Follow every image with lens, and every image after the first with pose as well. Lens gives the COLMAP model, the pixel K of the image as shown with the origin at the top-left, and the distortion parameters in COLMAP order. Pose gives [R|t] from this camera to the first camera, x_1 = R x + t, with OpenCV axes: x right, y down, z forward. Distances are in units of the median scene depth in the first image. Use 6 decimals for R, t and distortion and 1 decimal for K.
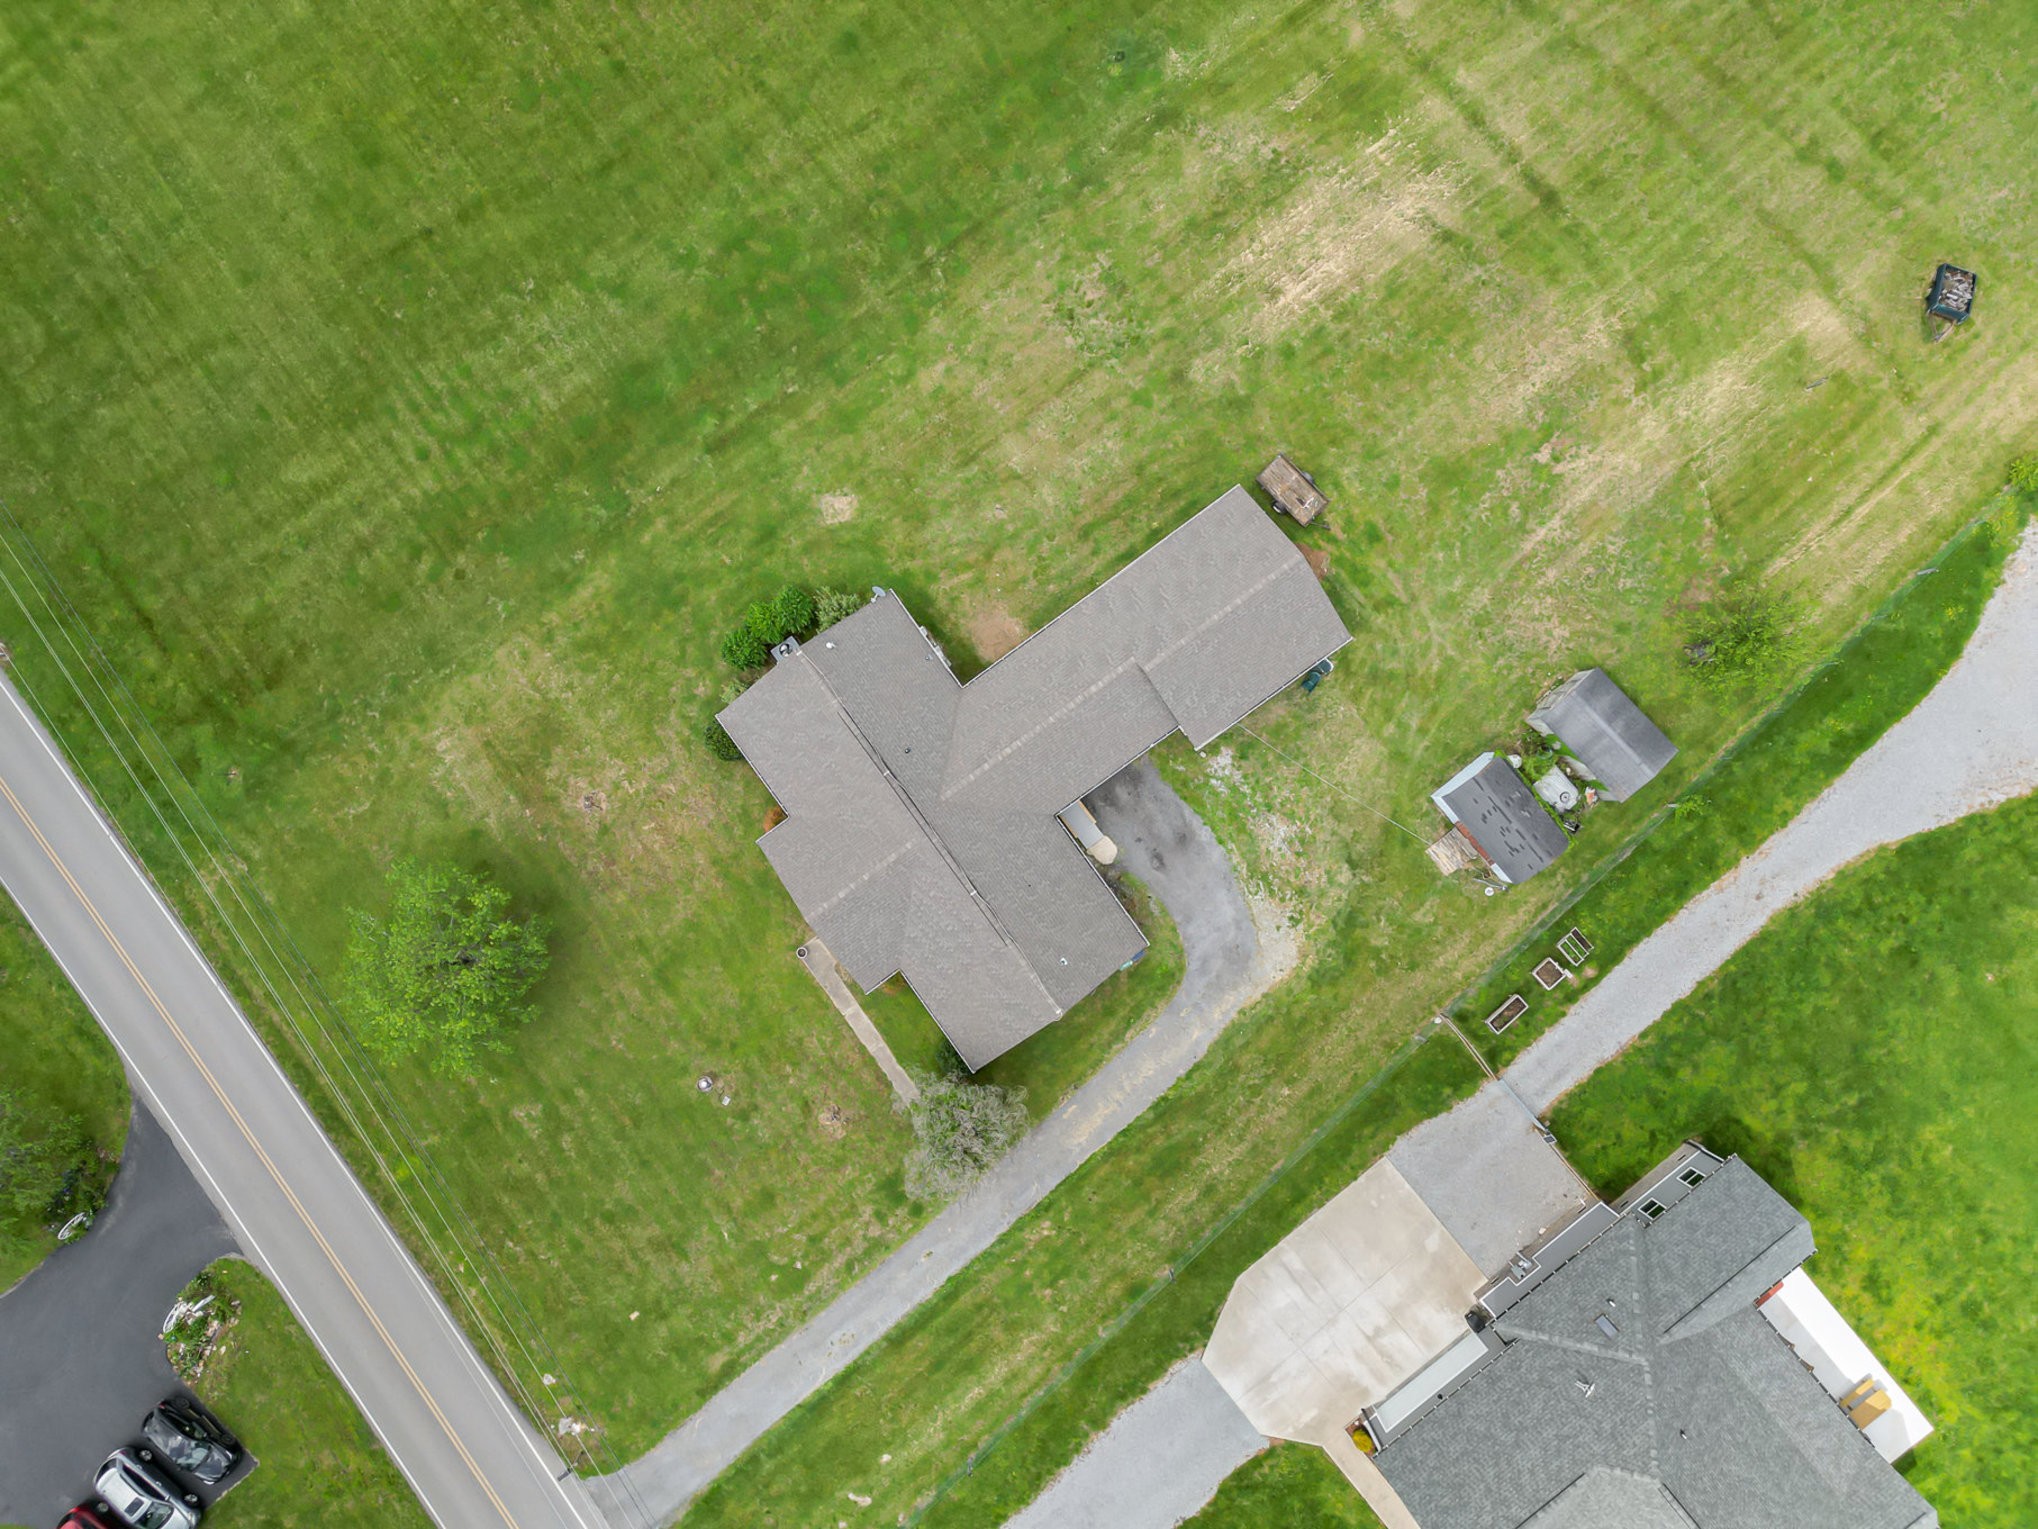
lens RADIAL K [[1424.6, 0, 1012.4], [0, 1424.6, 756.6], [0, 0, 1]] dist [0.073103, -0.068758]
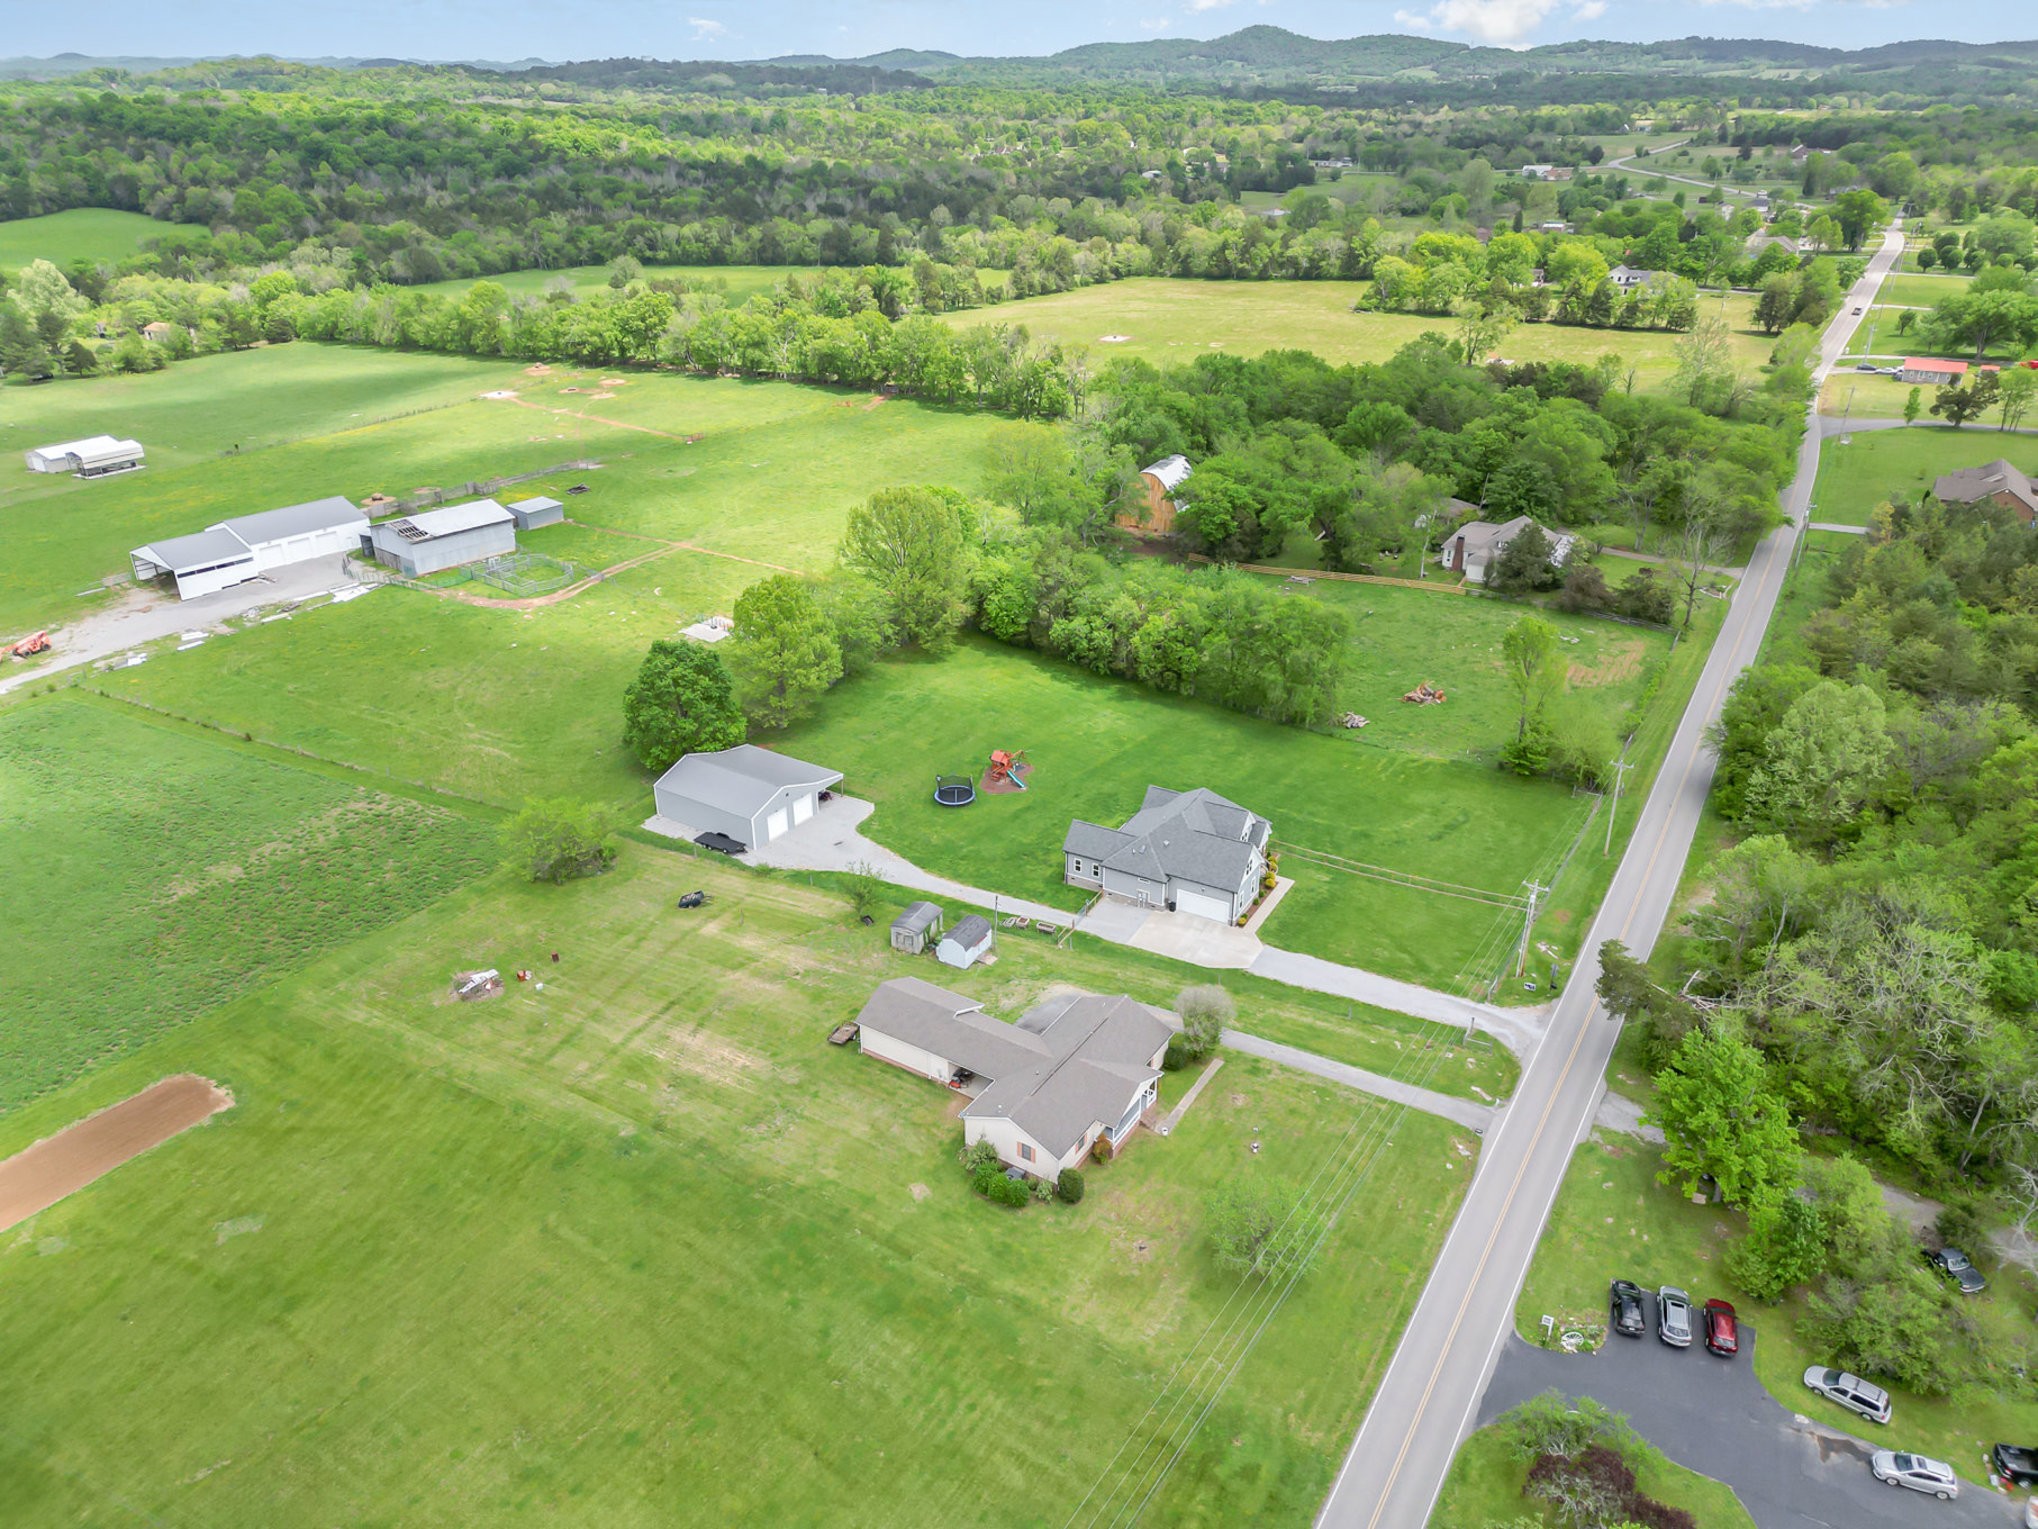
lens RADIAL K [[1424.6, 0, 1012.4], [0, 1424.6, 756.6], [0, 0, 1]] dist [0.073103, -0.068758]
pose [[-0.359405, -0.382449, 0.851211, -1.417191], [0.933180, -0.145569, 0.328611, -0.558040], [-0.001767, 0.912438, 0.409212, -0.159986]]
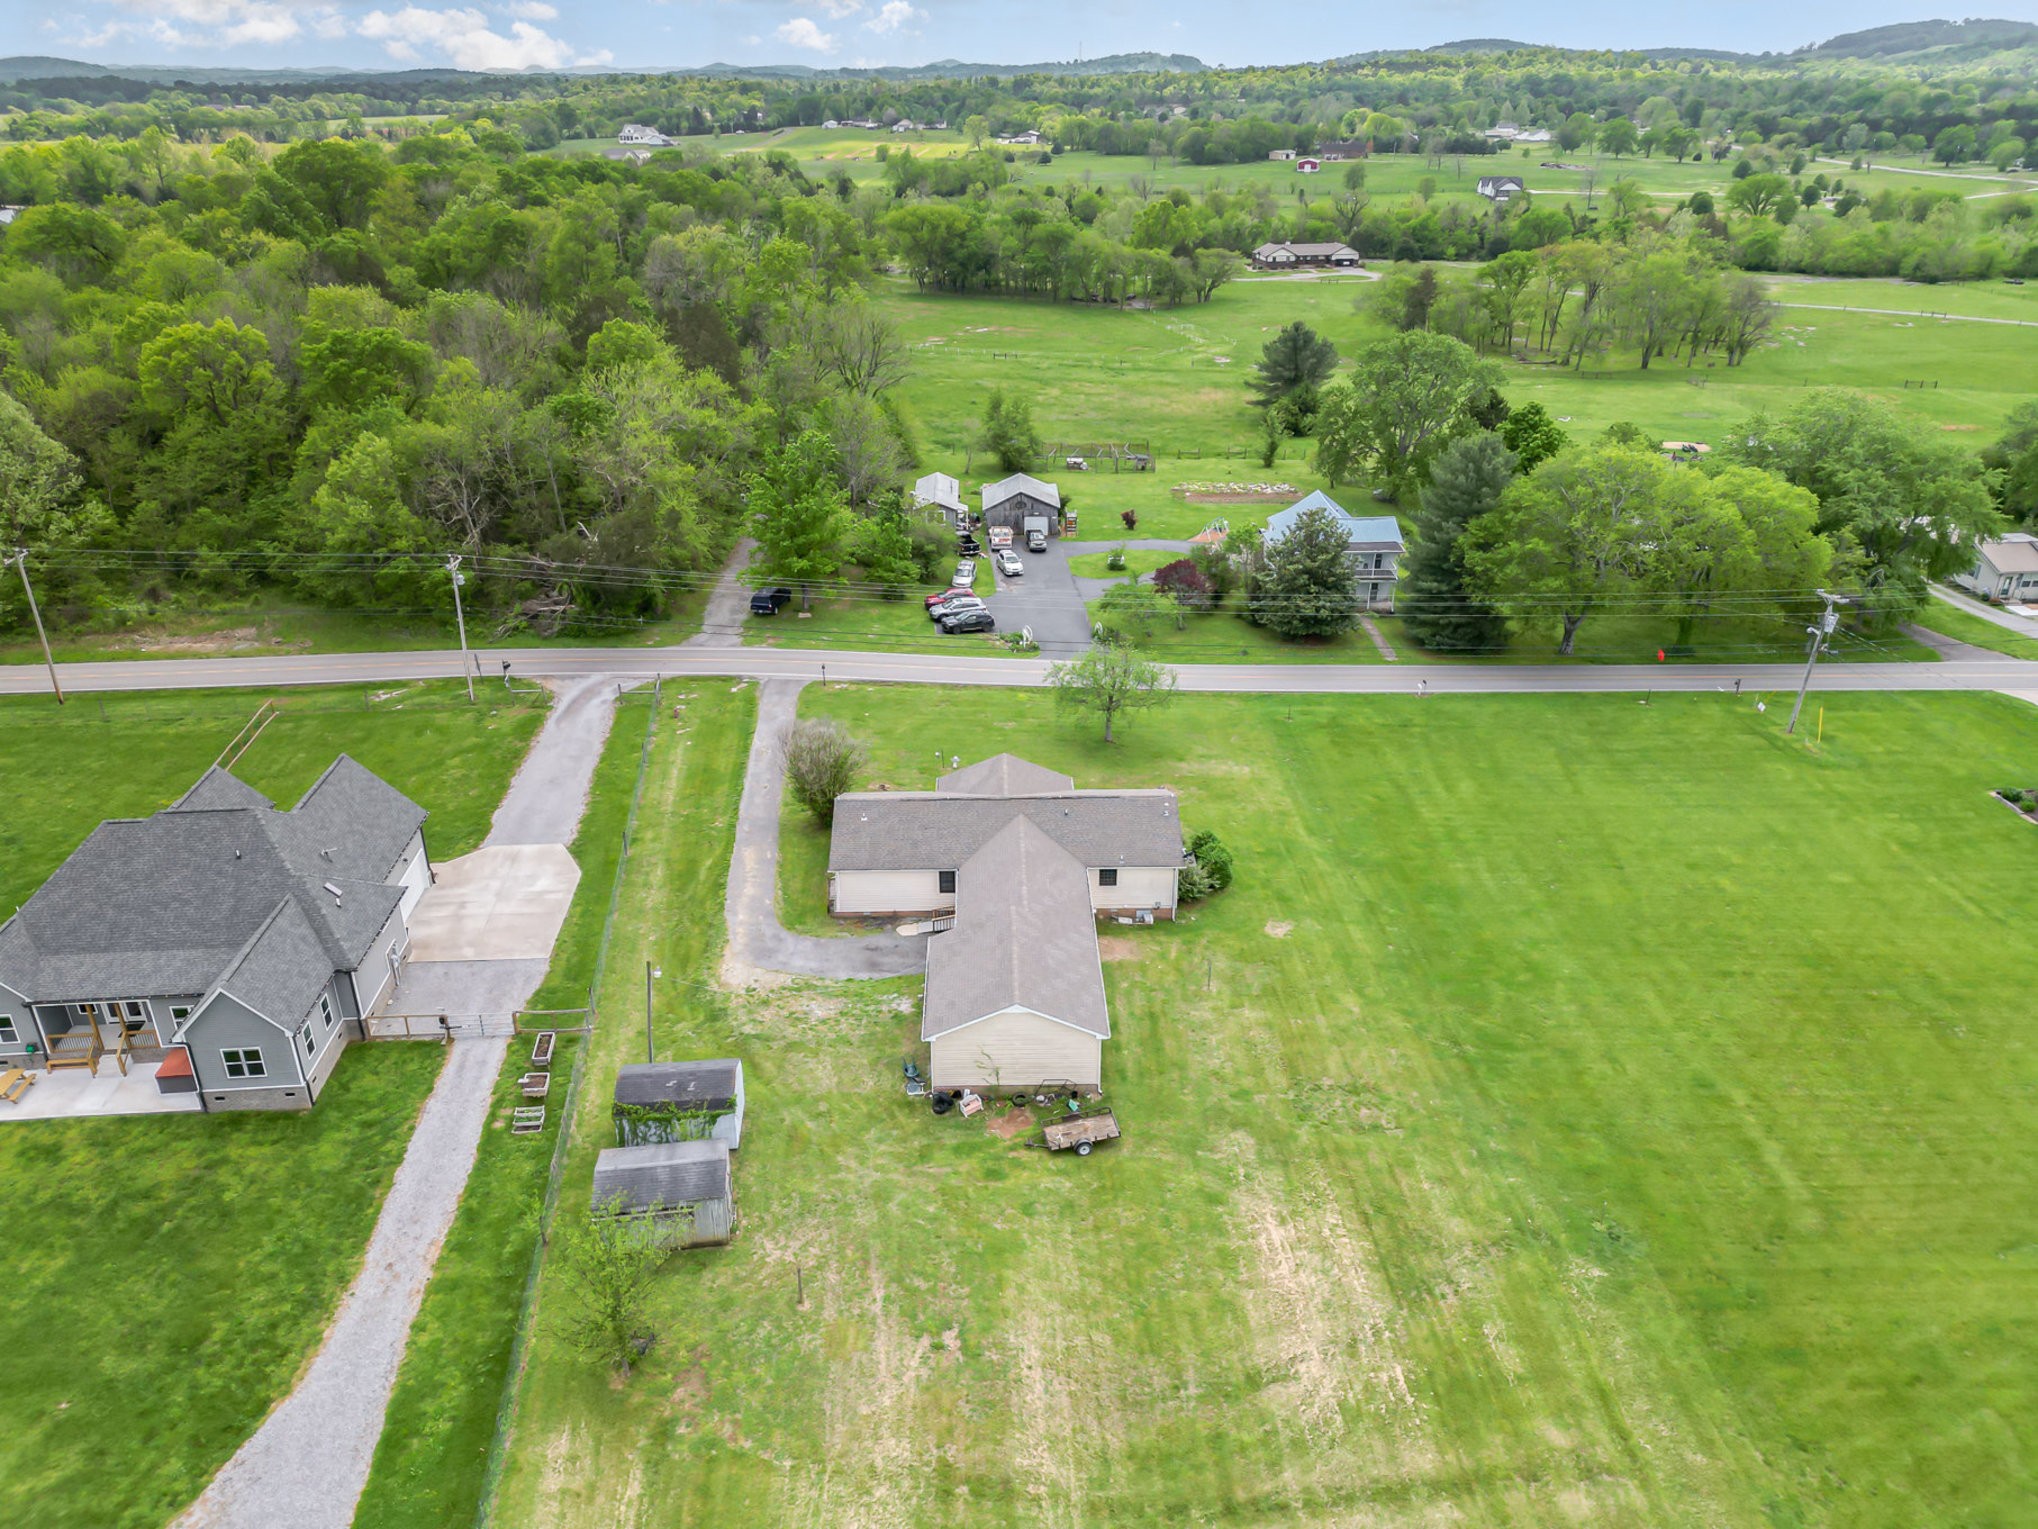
lens RADIAL K [[1424.6, 0, 1012.4], [0, 1424.6, 756.6], [0, 0, 1]] dist [0.073103, -0.068758]
pose [[-0.572564, 0.365643, -0.733809, 0.821044], [-0.819499, -0.228667, 0.525484, -0.586104], [0.024341, 0.902229, 0.430570, 0.364129]]
